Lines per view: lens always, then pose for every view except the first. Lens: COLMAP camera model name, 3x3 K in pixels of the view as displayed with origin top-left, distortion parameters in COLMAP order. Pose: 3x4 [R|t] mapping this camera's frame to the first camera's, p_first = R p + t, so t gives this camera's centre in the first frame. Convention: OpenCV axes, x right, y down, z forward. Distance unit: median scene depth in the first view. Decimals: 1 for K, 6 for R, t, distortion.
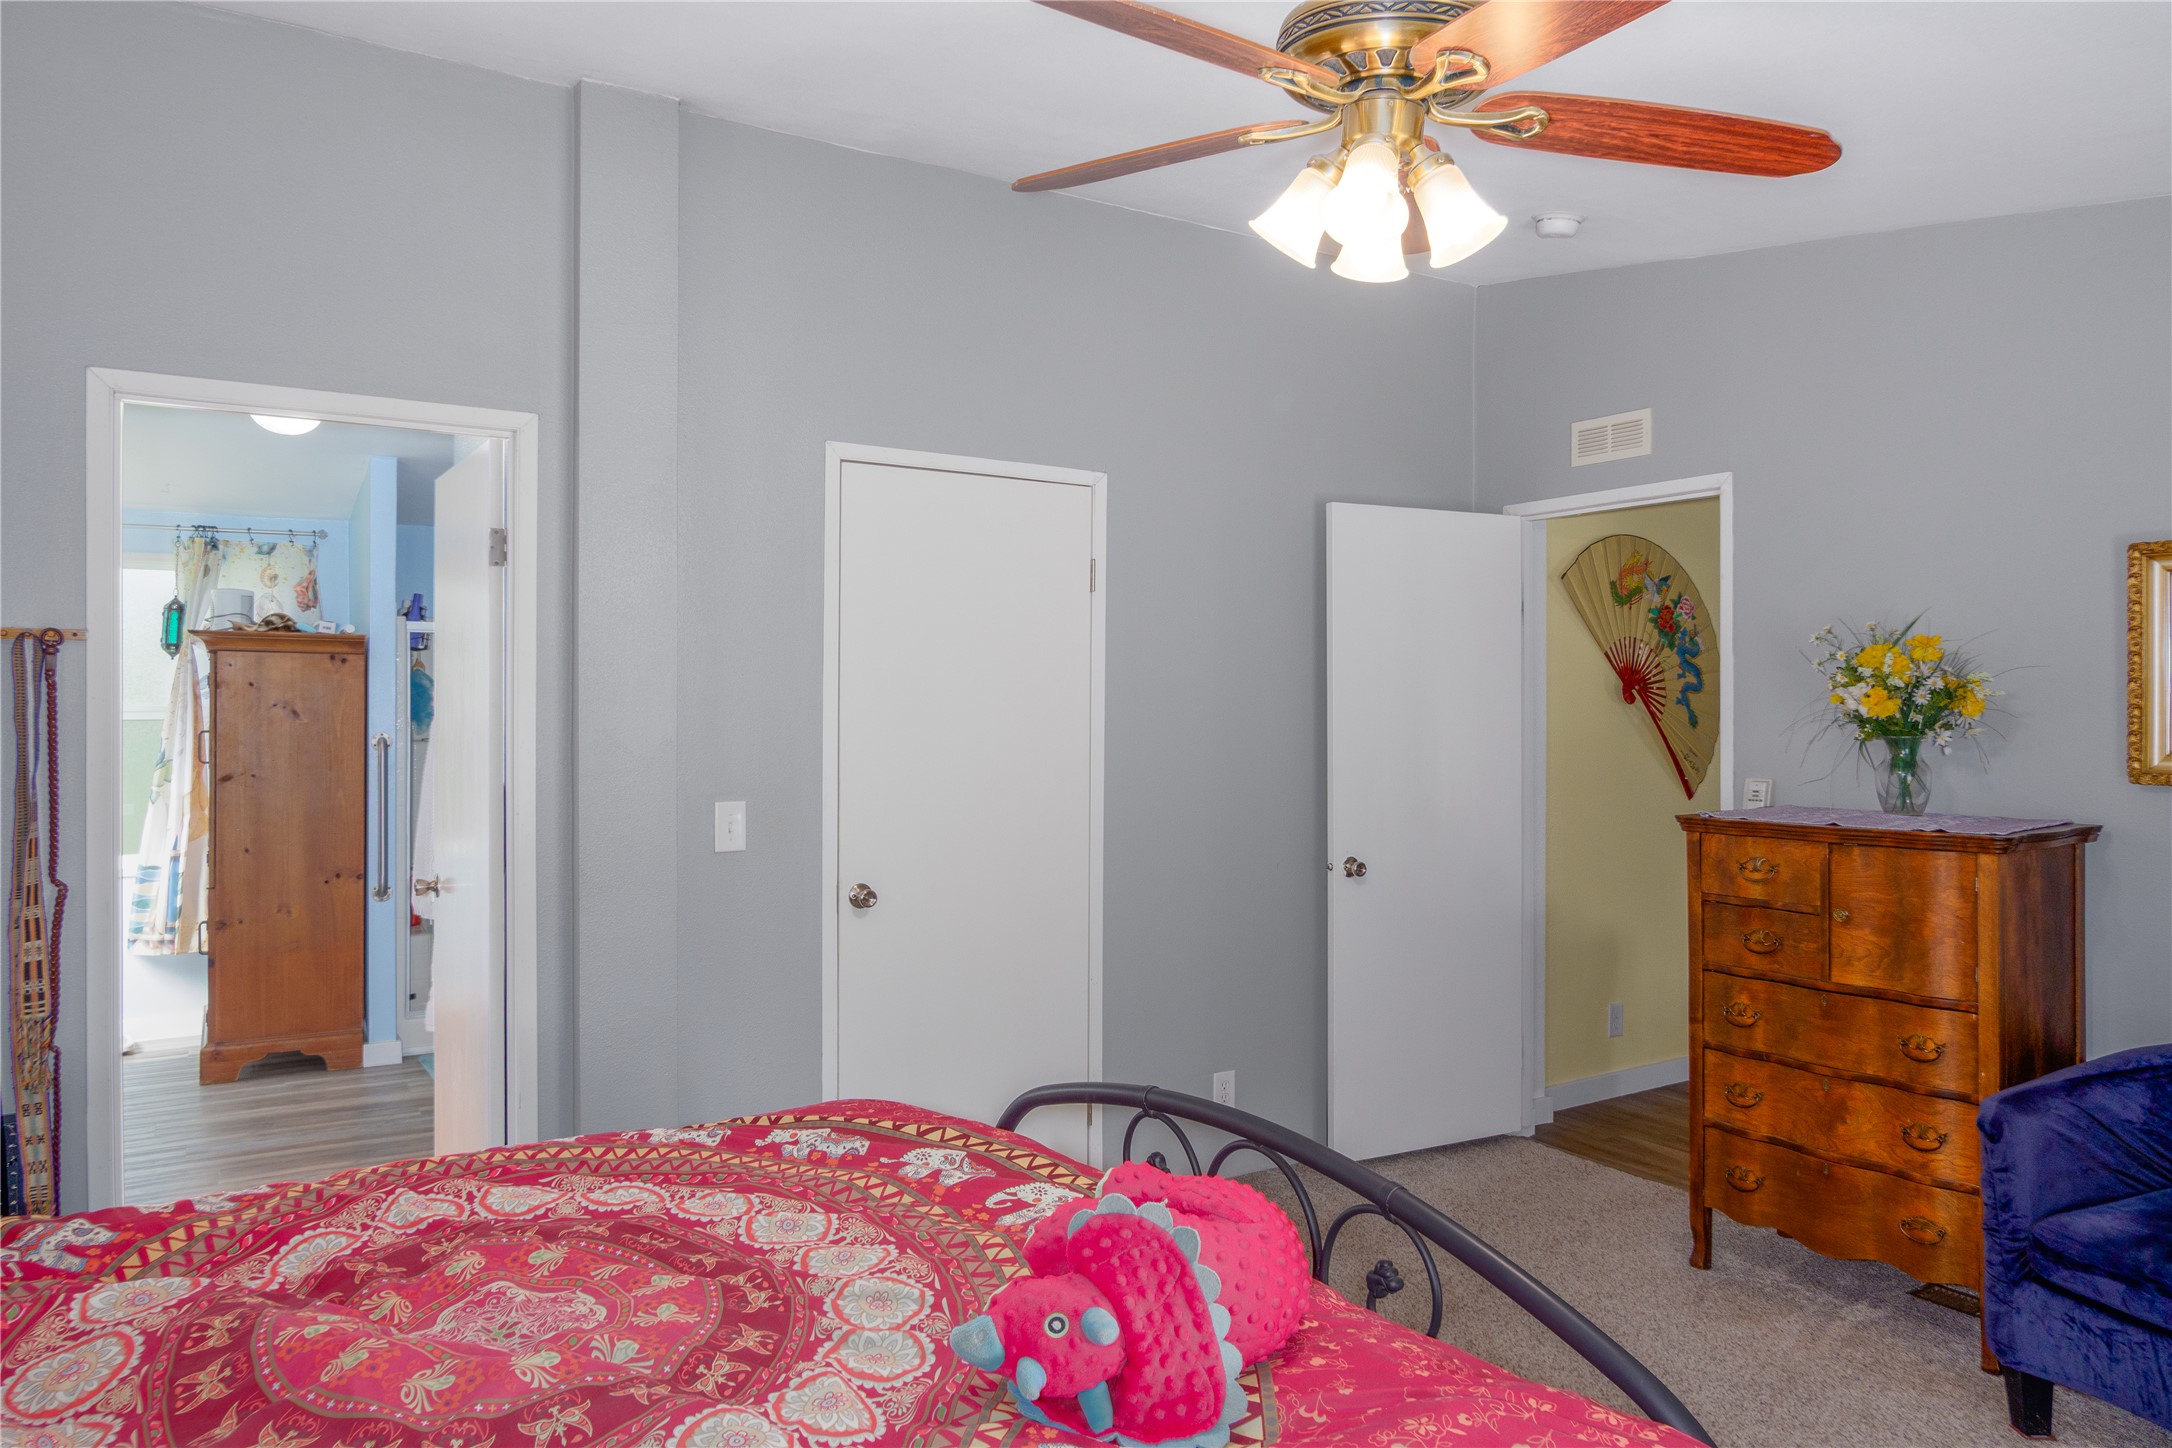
lens RADIAL K [[1420.3, 0, 1086.0], [0, 1420.3, 724.0], [0, 0, 1]] dist [-0.020099, 0.000758]
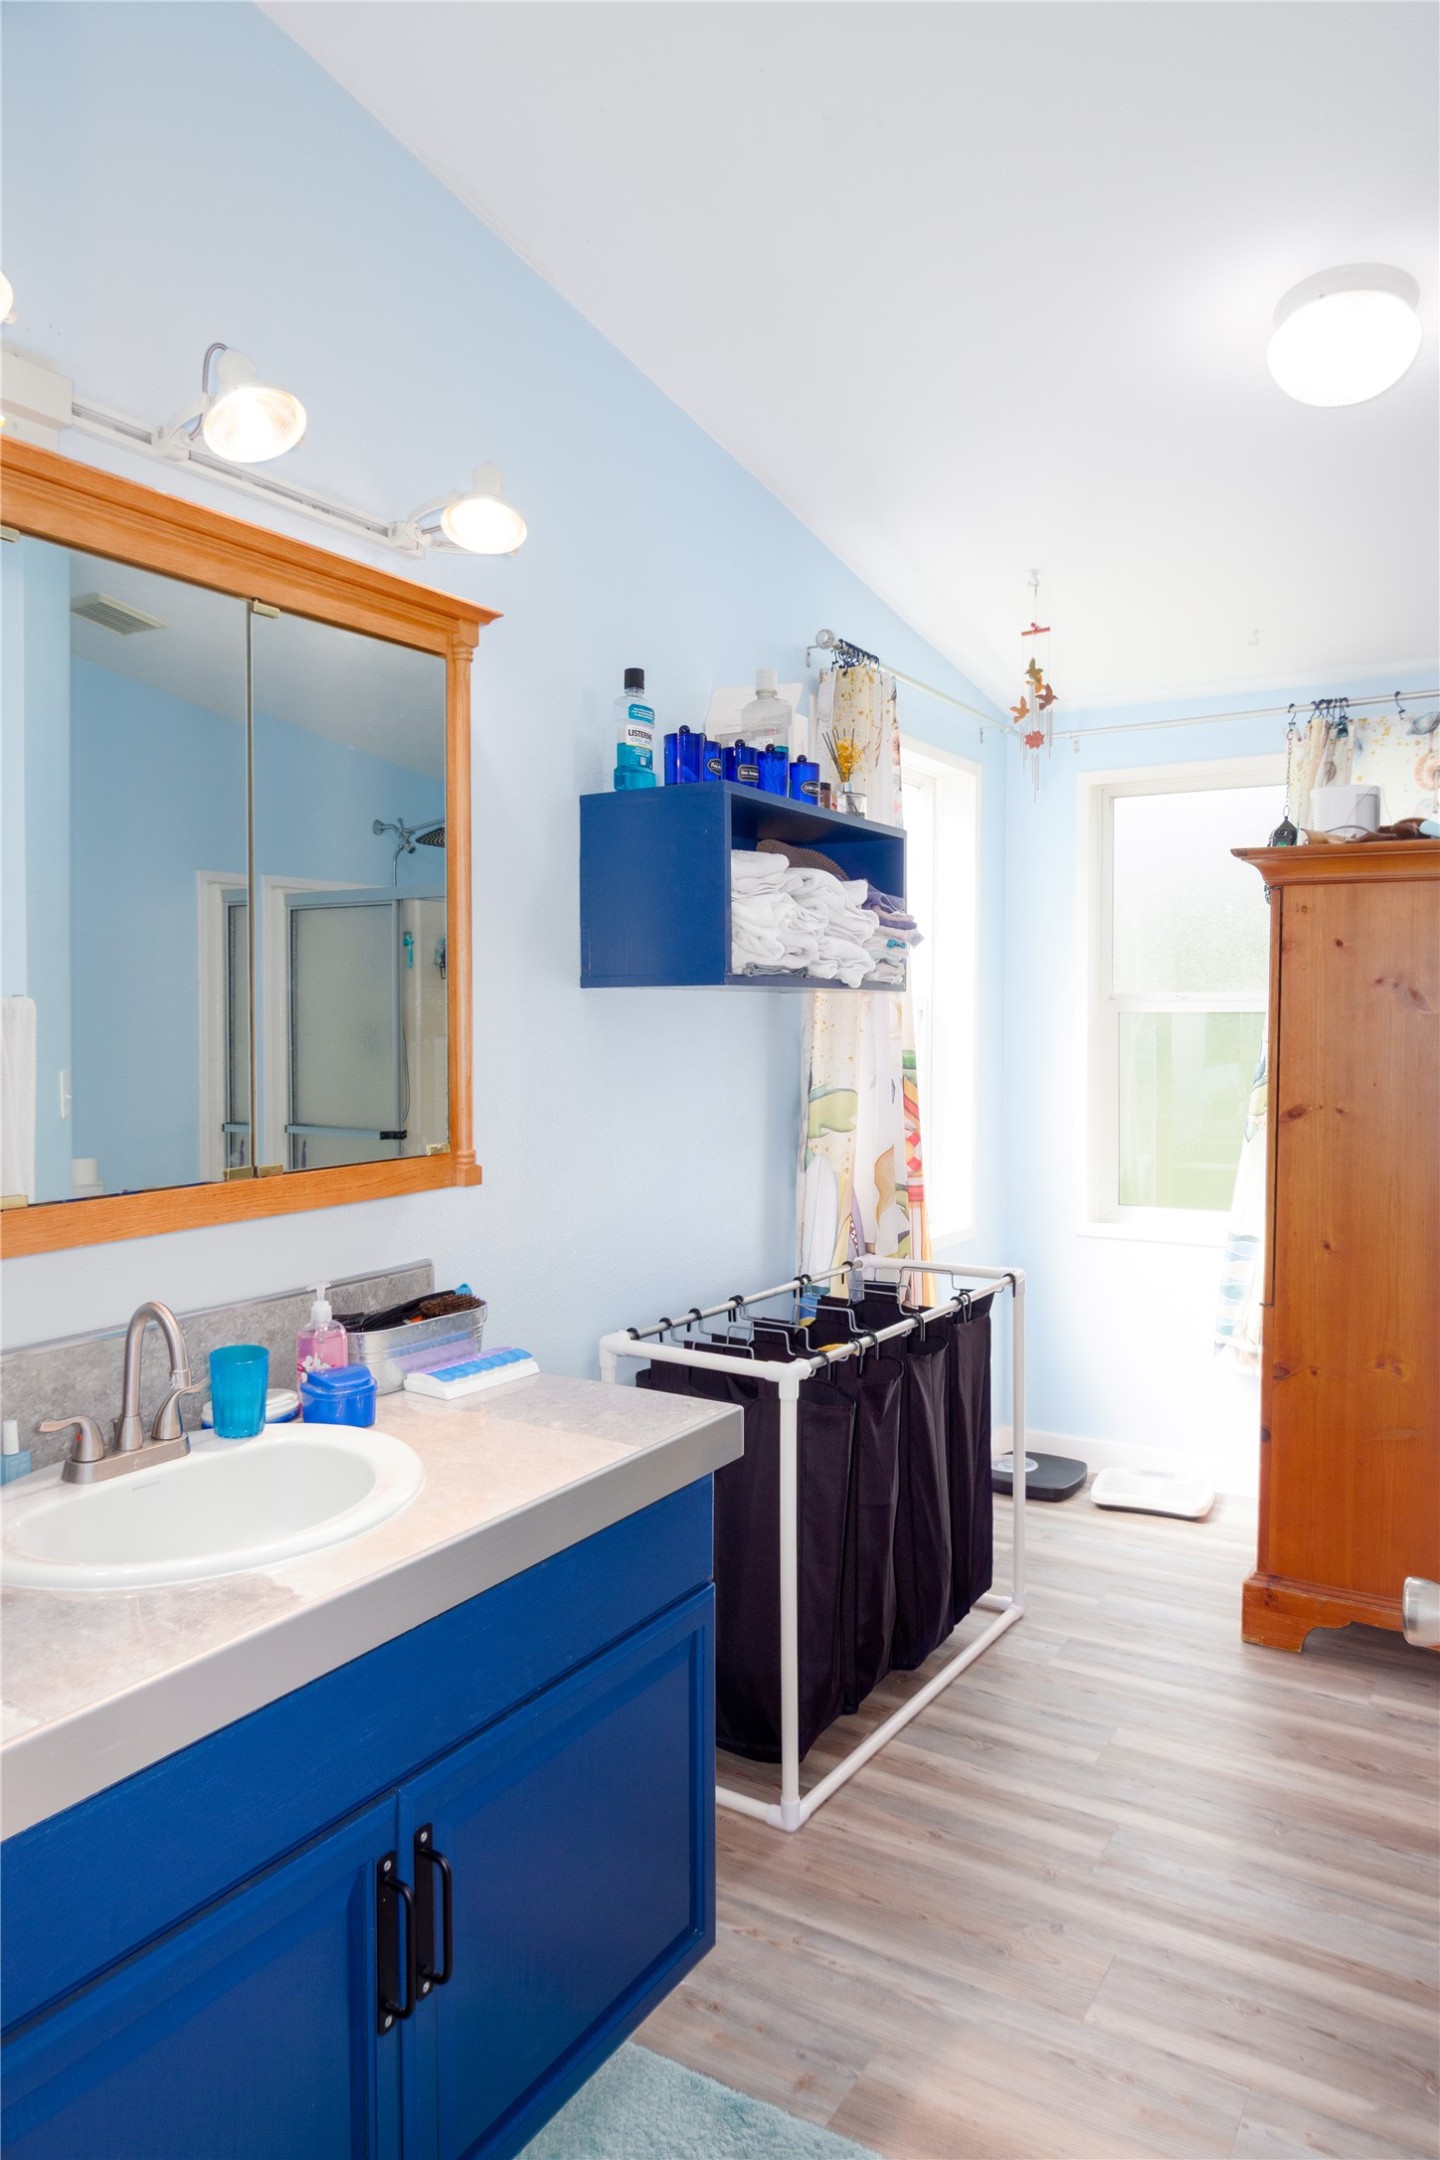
lens RADIAL K [[1412.5, 0, 726.3], [0, 1412.5, 1031.5], [0, 0, 1]] dist [-0.020099, 0.000758]
pose [[0.445368, 0.009595, -0.895296, -0.202471], [-0.003666, 0.999954, 0.008893, 0.002077], [0.895340, -0.000678, 0.445383, 0.528401]]
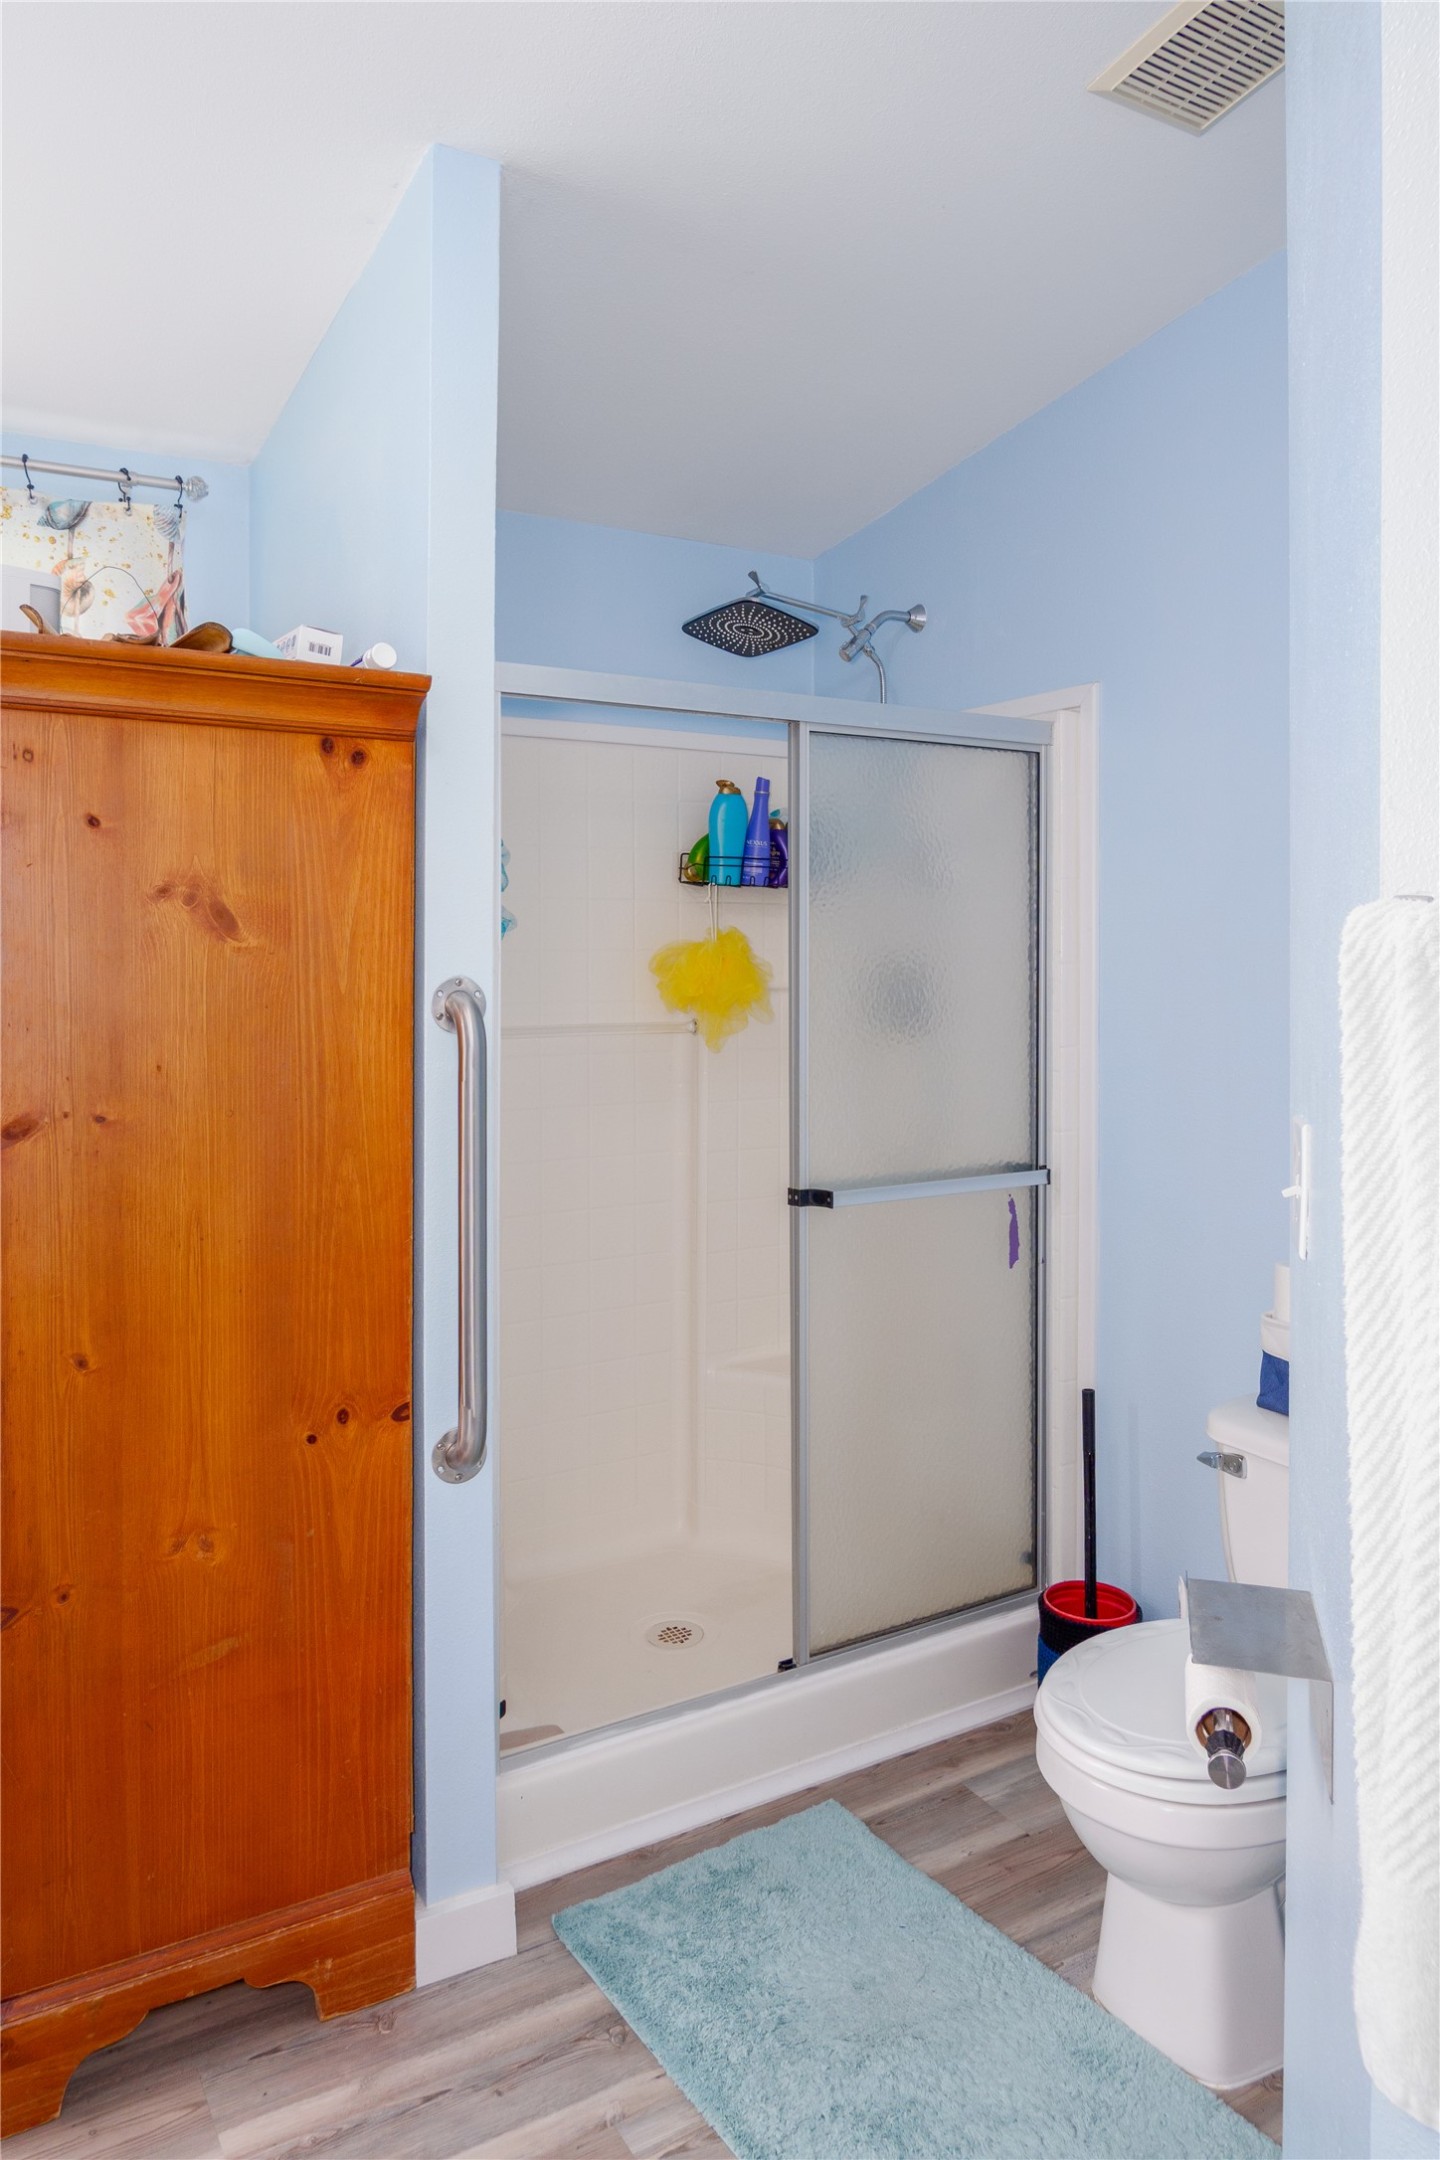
lens RADIAL K [[1441.7, 0, 721.5], [0, 1441.7, 962.7], [0, 0, 1]] dist [-0.012656, -0.000532]
pose [[0.999886, 0.000750, -0.015092, -0.436224], [-0.000673, 0.999987, 0.005087, 0.001013], [0.015095, -0.005076, 0.999873, 0.667389]]
